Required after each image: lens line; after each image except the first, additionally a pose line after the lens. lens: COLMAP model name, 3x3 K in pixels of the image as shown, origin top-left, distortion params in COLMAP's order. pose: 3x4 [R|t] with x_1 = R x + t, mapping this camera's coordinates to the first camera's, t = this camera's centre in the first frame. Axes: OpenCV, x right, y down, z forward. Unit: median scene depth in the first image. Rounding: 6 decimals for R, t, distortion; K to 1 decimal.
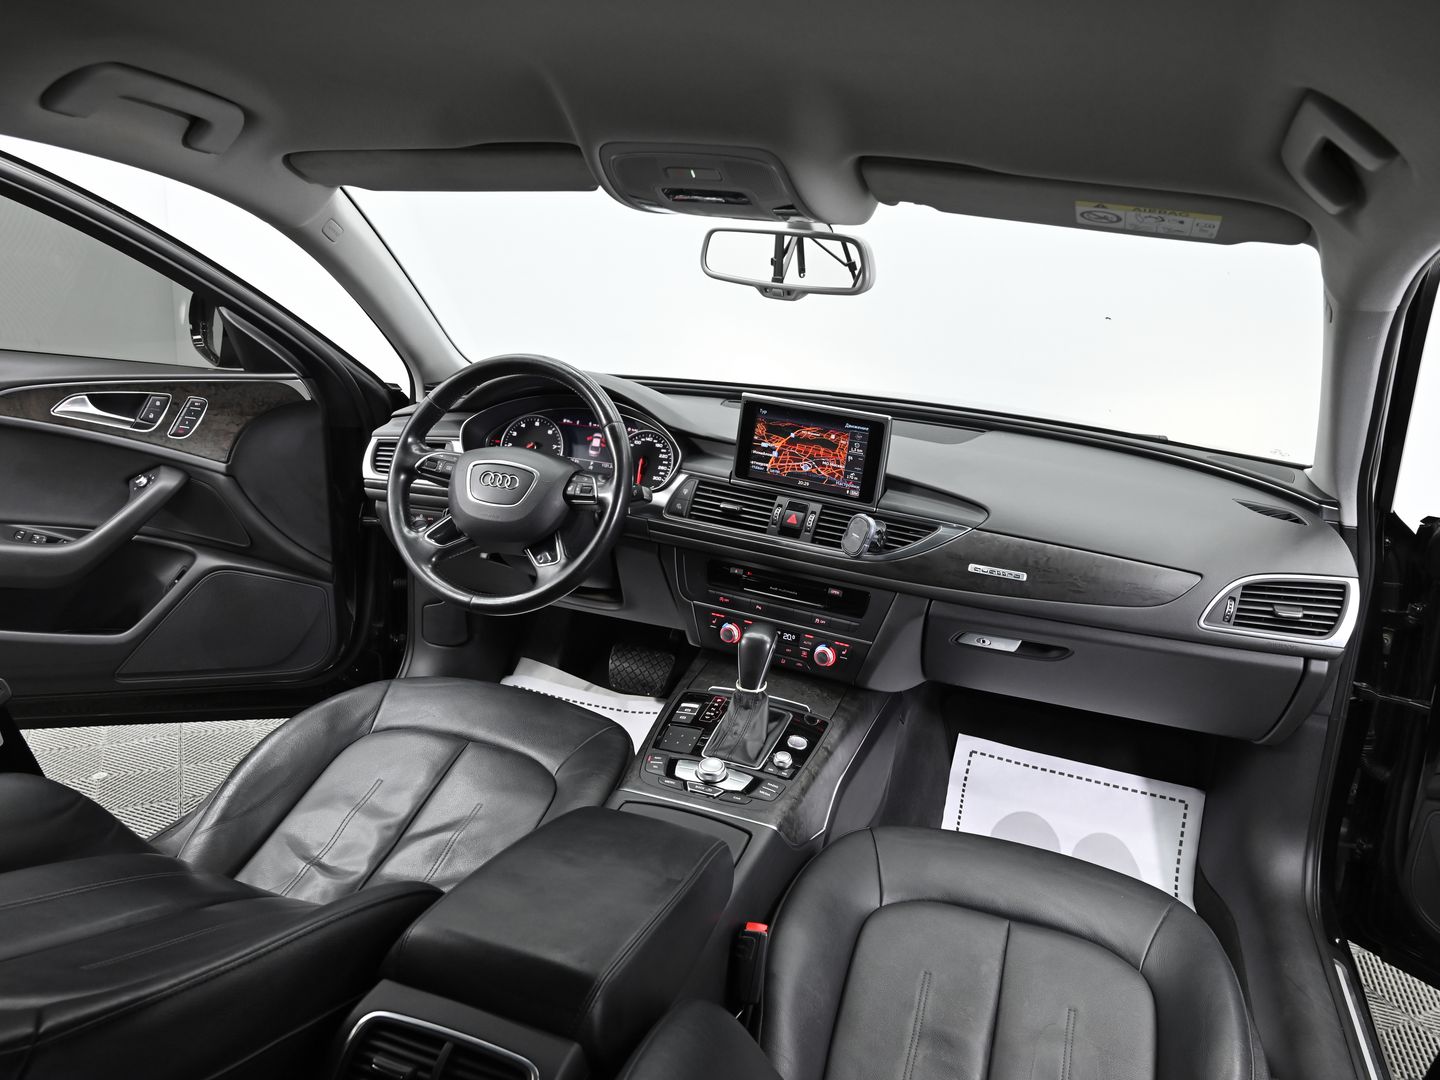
lens RADIAL K [[1115.2, 0, 722.3], [0, 1115.2, 549.1], [0, 0, 1]] dist [0.017580, 0.000200]
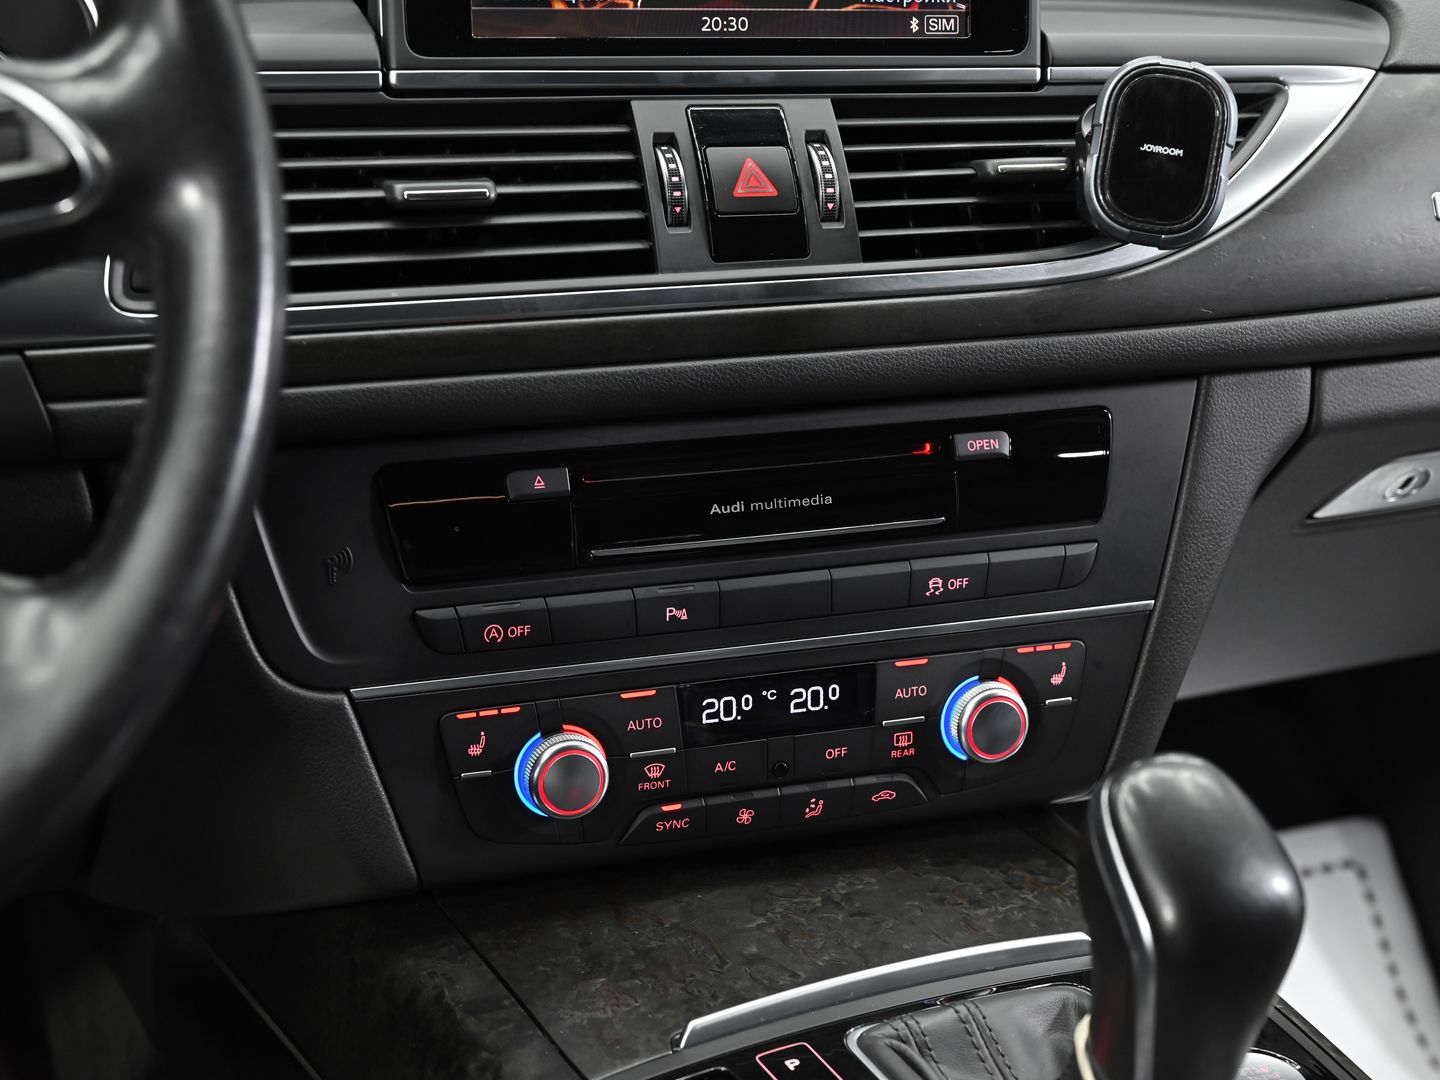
lens RADIAL K [[2358.2, 0, 714.2], [0, 2358.2, 544.1], [0, 0, 1]] dist [-0.001825, 0.000000]
pose [[0.685148, -0.247574, 0.685040, -0.282801], [0.256441, 0.962241, 0.091274, -0.001639], [-0.681770, 0.113136, 0.722765, 0.667249]]
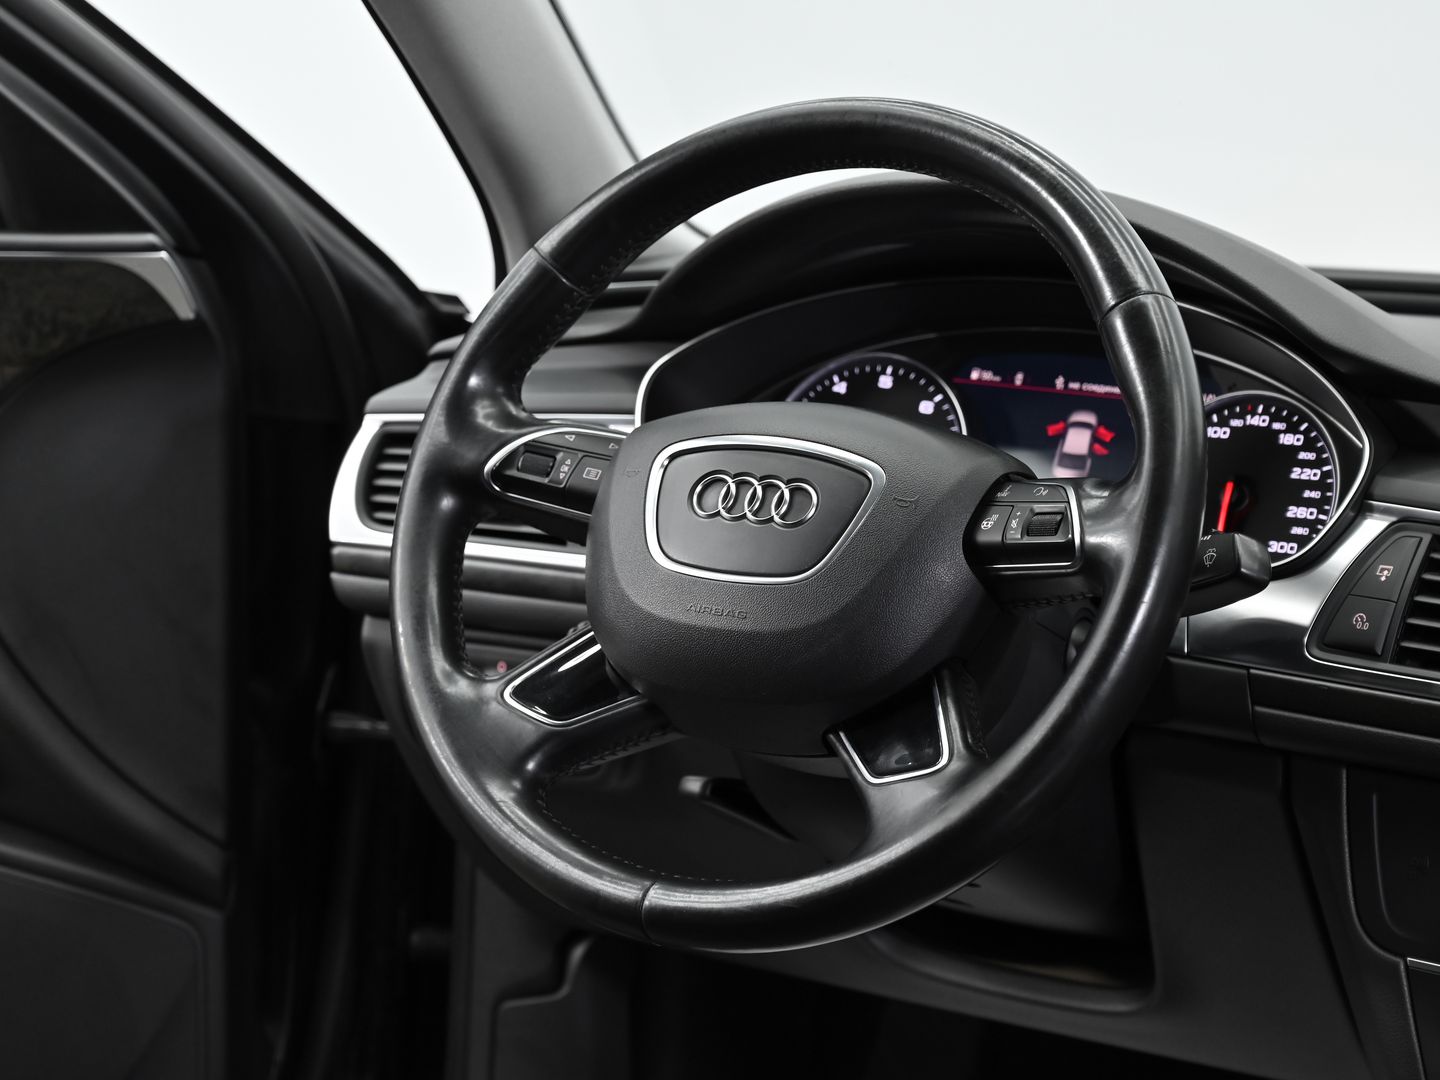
lens RADIAL K [[3365.4, 0, 719.2], [0, 3365.4, 535.9], [0, 0, 1]] dist [-0.038905, 0.000000]
pose [[0.977173, 0.009091, -0.212249, -0.017471], [-0.041464, 0.988031, -0.148579, 0.078480], [0.208358, 0.153988, 0.965854, 0.128909]]
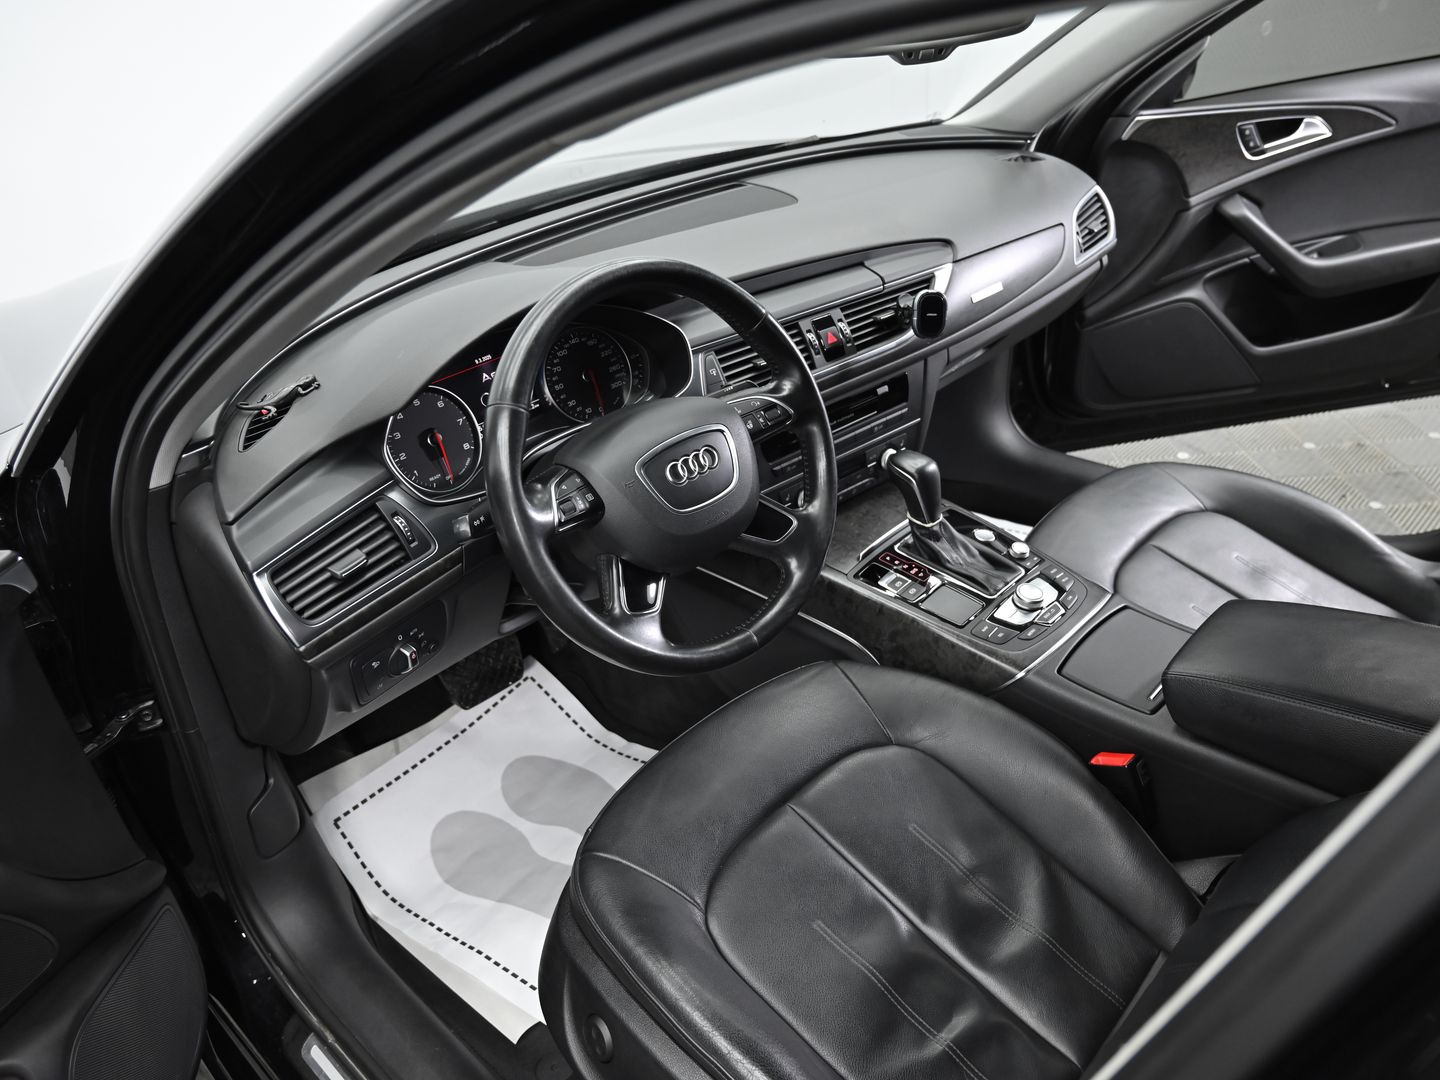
lens RADIAL K [[1115.2, 0, 731.1], [0, 1115.2, 528.0], [0, 0, 1]] dist [0.017580, 0.000200]
pose [[0.384192, -0.535404, 0.752157, -0.677228], [0.347840, 0.838589, 0.419256, -0.286031], [-0.855221, 0.100556, 0.508414, 0.645029]]
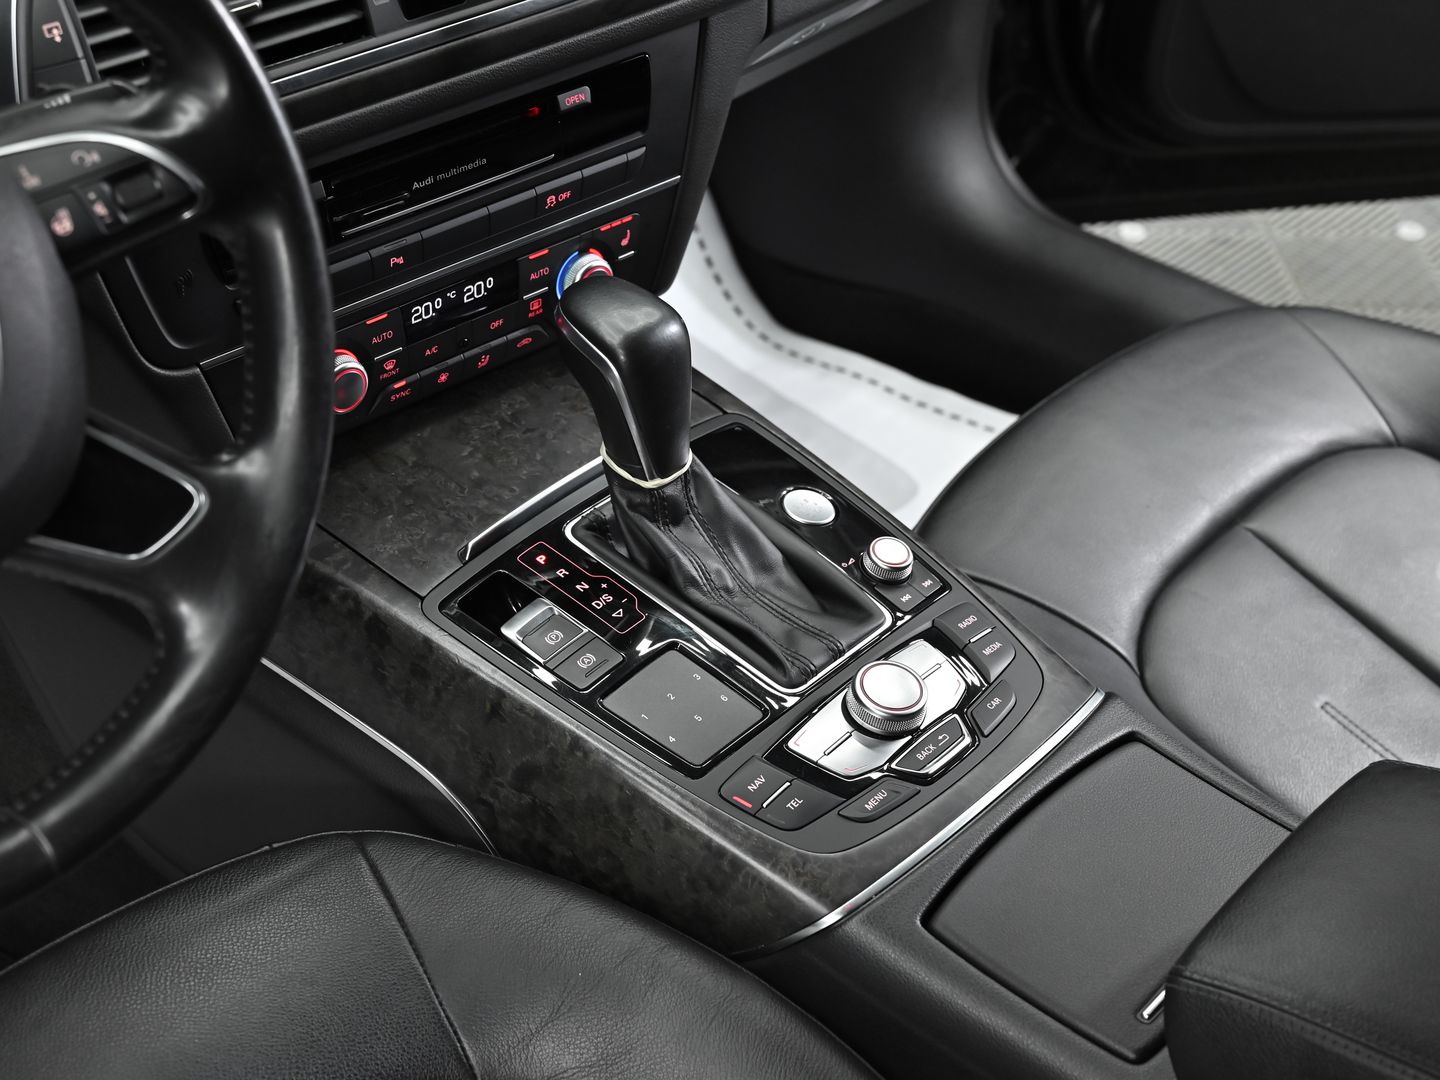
lens RADIAL K [[2358.2, 0, 711.1], [0, 2358.2, 542.7], [0, 0, 1]] dist [-0.001825, 0.000000]
pose [[0.358191, -0.599387, 0.715845, -0.467426], [0.245544, 0.800204, 0.547158, -0.230268], [-0.900781, -0.020216, 0.433802, 0.640123]]
